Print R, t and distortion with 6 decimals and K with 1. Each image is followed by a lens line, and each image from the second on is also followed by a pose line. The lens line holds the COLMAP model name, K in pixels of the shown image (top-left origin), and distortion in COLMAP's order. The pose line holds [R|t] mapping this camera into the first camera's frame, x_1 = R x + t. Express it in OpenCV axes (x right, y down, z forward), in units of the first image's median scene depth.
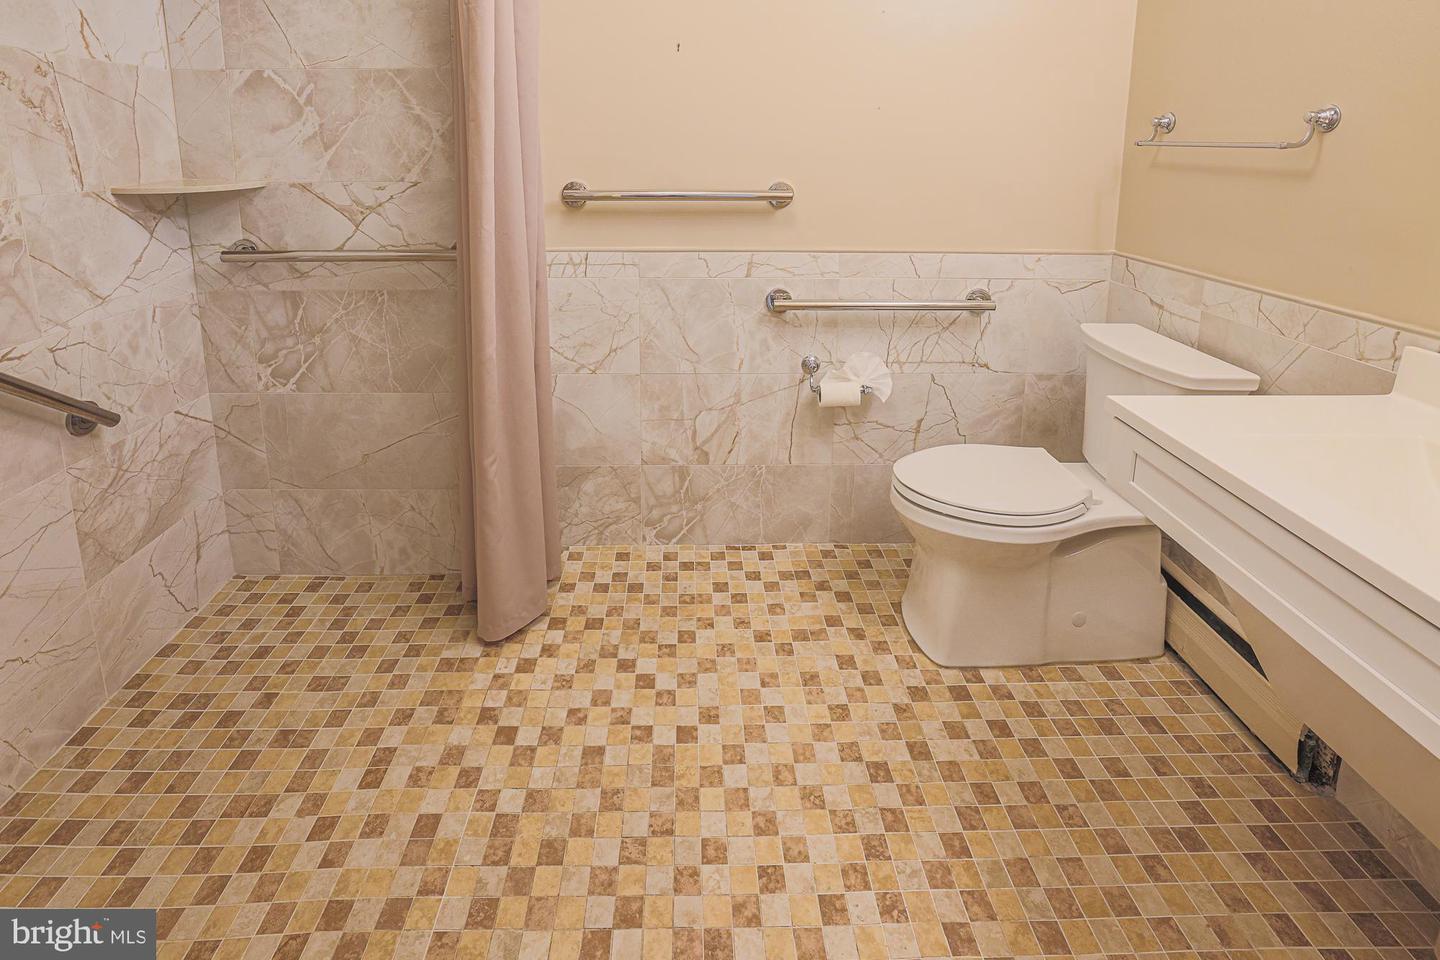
lens RADIAL K [[645.1, 0, 716.7], [0, 645.1, 459.2], [0, 0, 1]] dist [-0.002522, 0.008291]
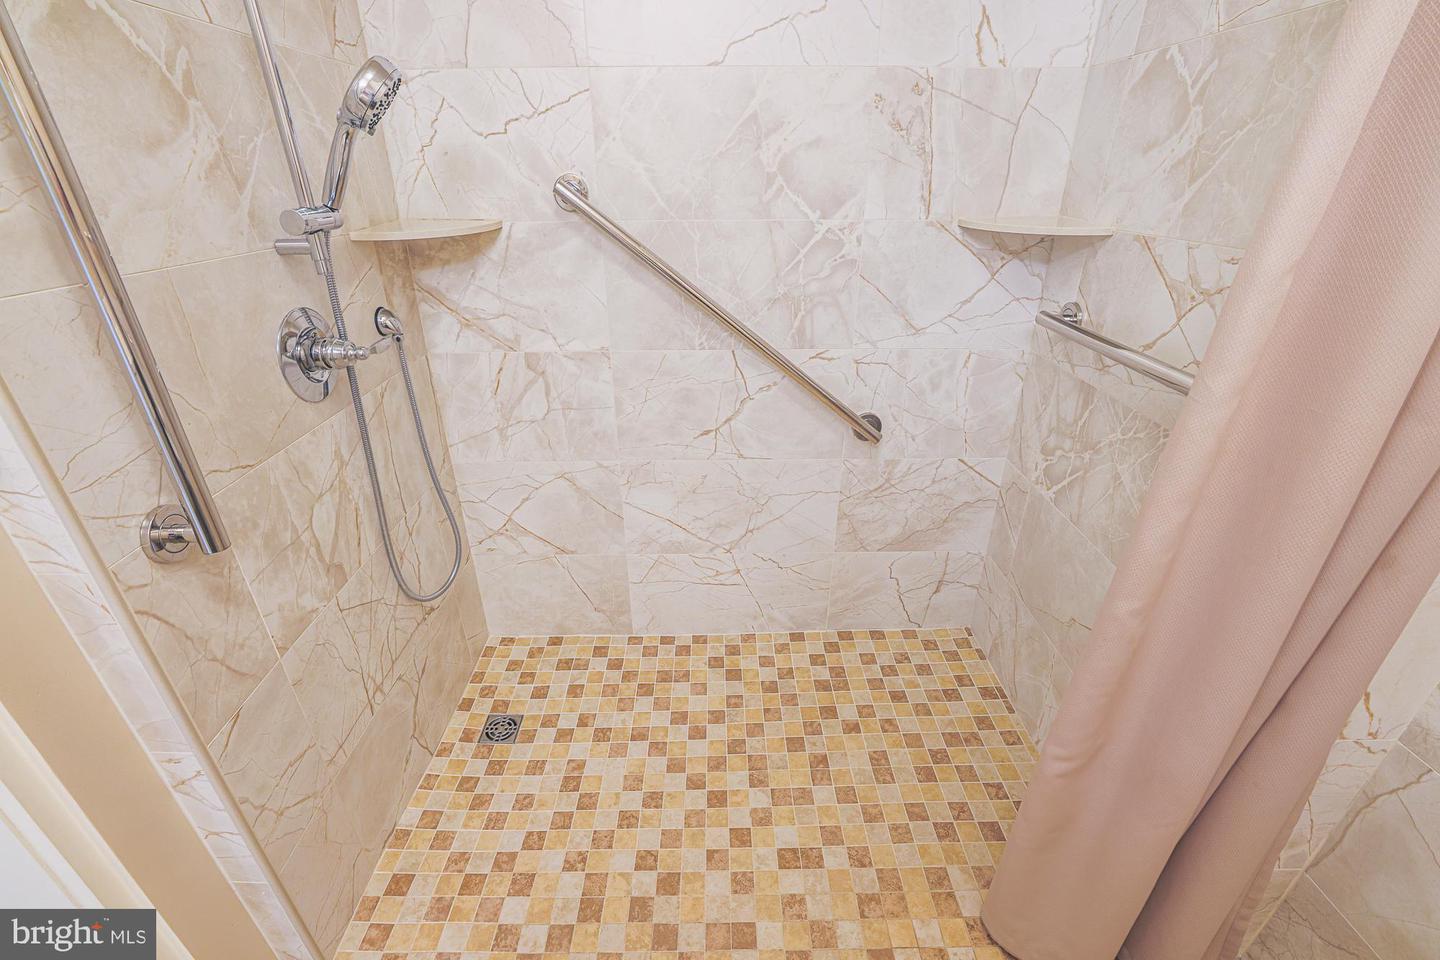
lens RADIAL K [[649.1, 0, 721.1], [0, 649.1, 542.7], [0, 0, 1]] dist [-0.046977, 0.016365]
pose [[-0.052402, 0.509693, -0.858759, 0.051873], [-0.444729, 0.758046, 0.477056, -0.286977], [0.894131, 0.406914, 0.186952, 0.587864]]
